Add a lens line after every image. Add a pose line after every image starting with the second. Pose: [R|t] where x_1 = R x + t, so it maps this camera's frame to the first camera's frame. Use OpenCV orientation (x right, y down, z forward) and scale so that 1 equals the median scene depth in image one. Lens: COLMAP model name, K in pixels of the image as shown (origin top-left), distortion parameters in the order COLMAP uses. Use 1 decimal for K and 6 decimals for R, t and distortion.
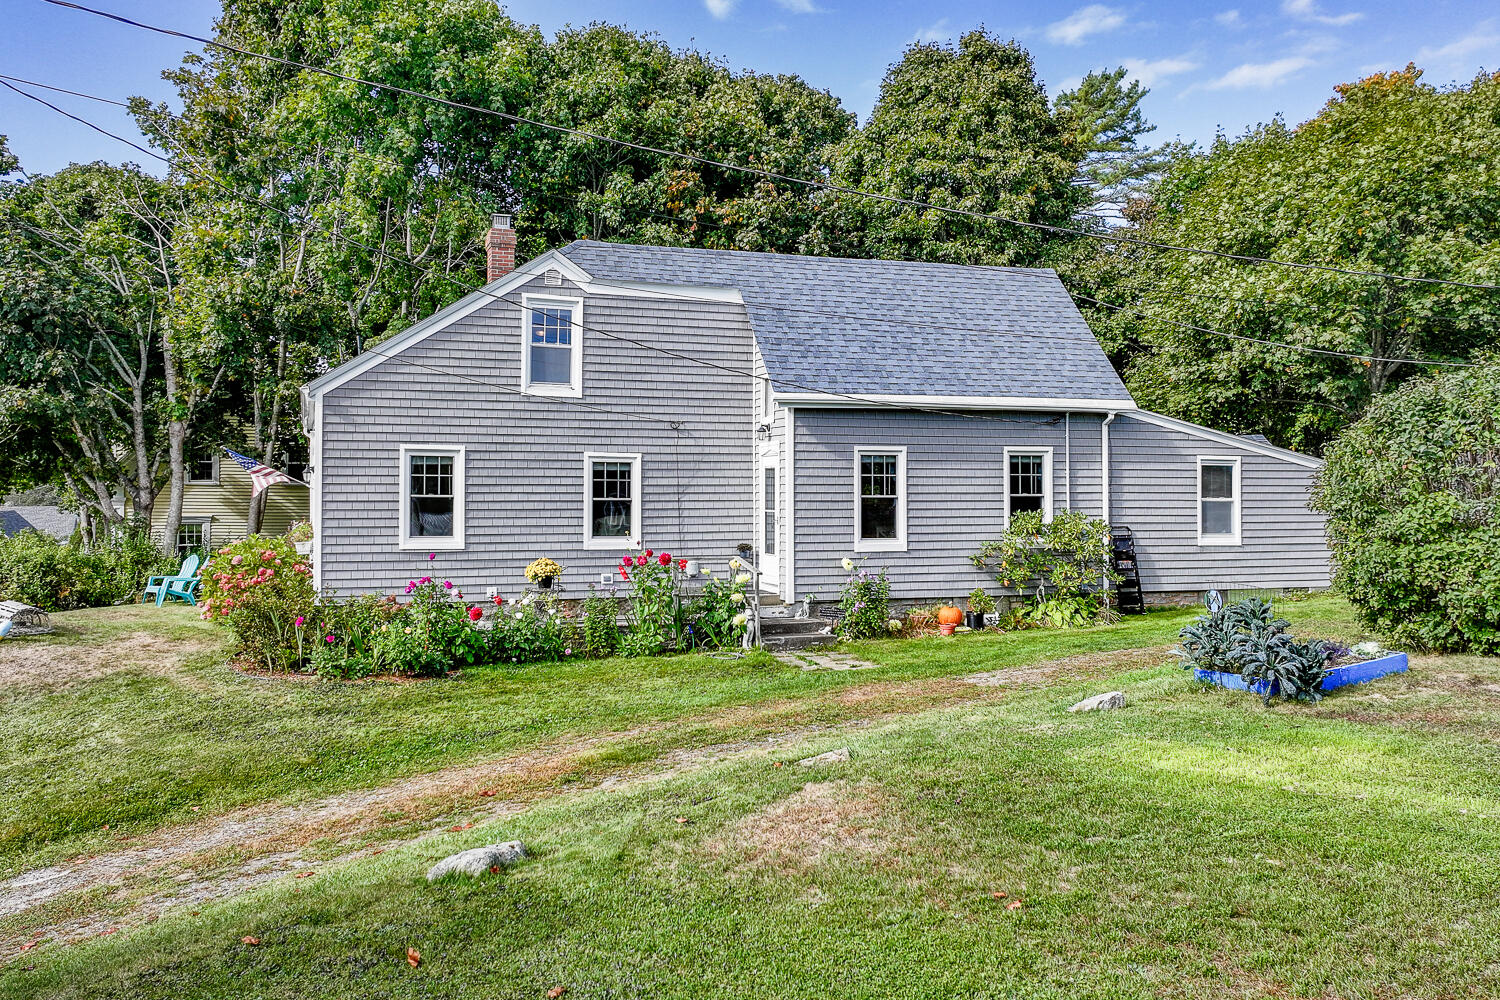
lens RADIAL K [[1051.9, 0, 750.2], [0, 1051.9, 460.2], [0, 0, 1]] dist [-0.000684, -0.001623]
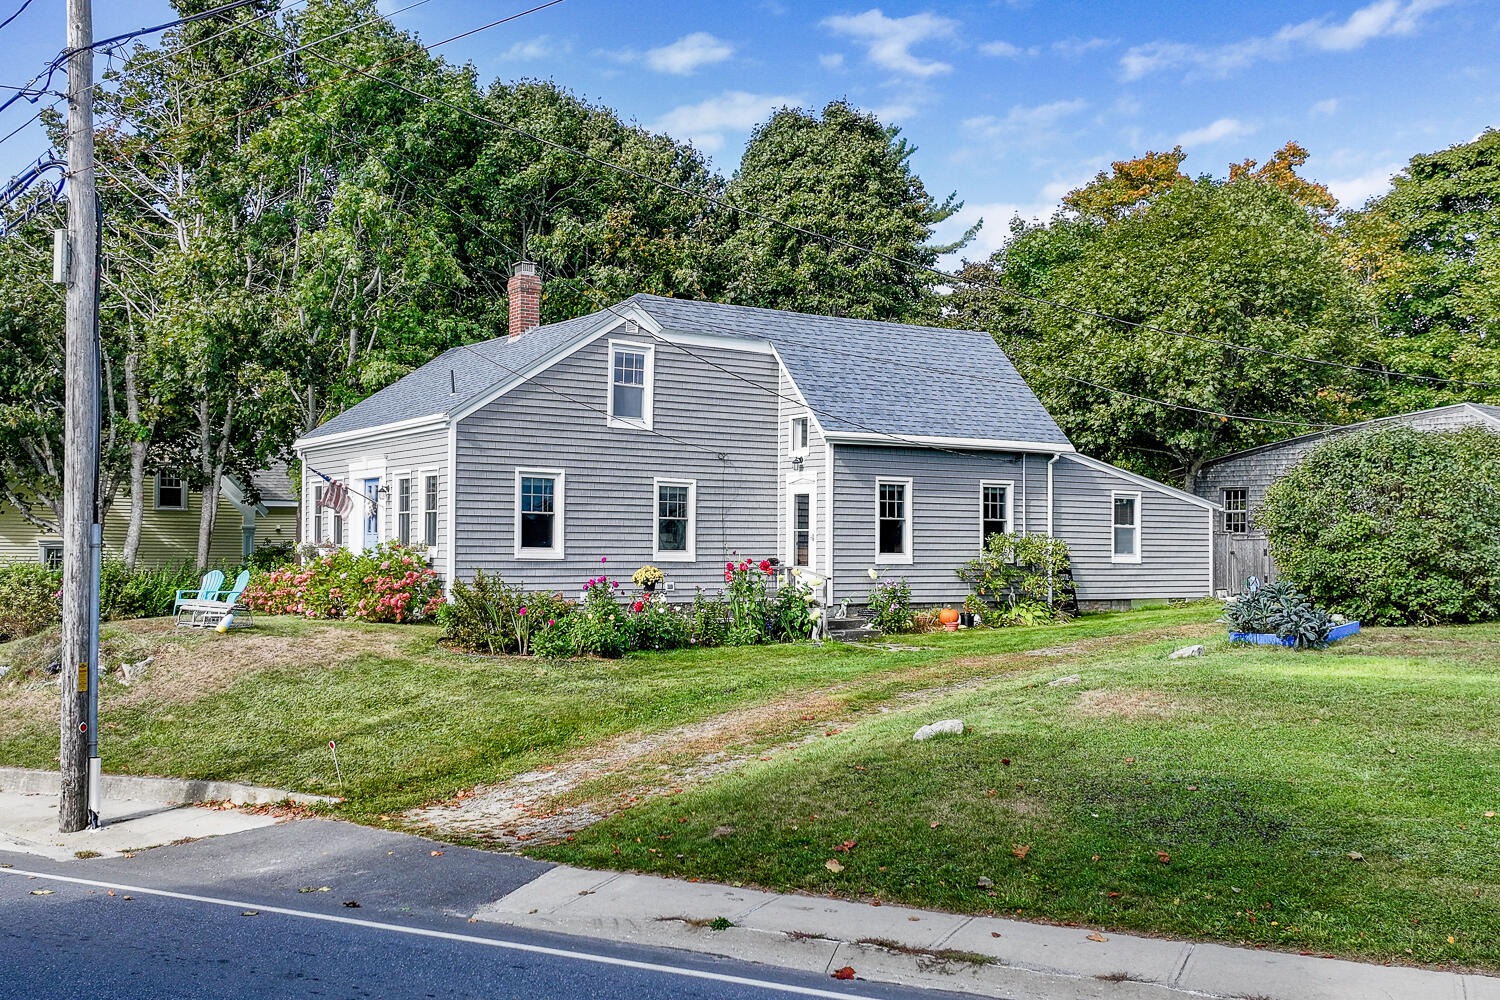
lens RADIAL K [[1035.8, 0, 750.0], [0, 1035.8, 500.0], [0, 0, 1]] dist [-0.005592, -0.001528]
pose [[0.983620, 0.014490, 0.179670, -0.249986], [-0.015206, 0.999881, 0.002606, 0.012207], [-0.179611, -0.005295, 0.983724, -0.140625]]
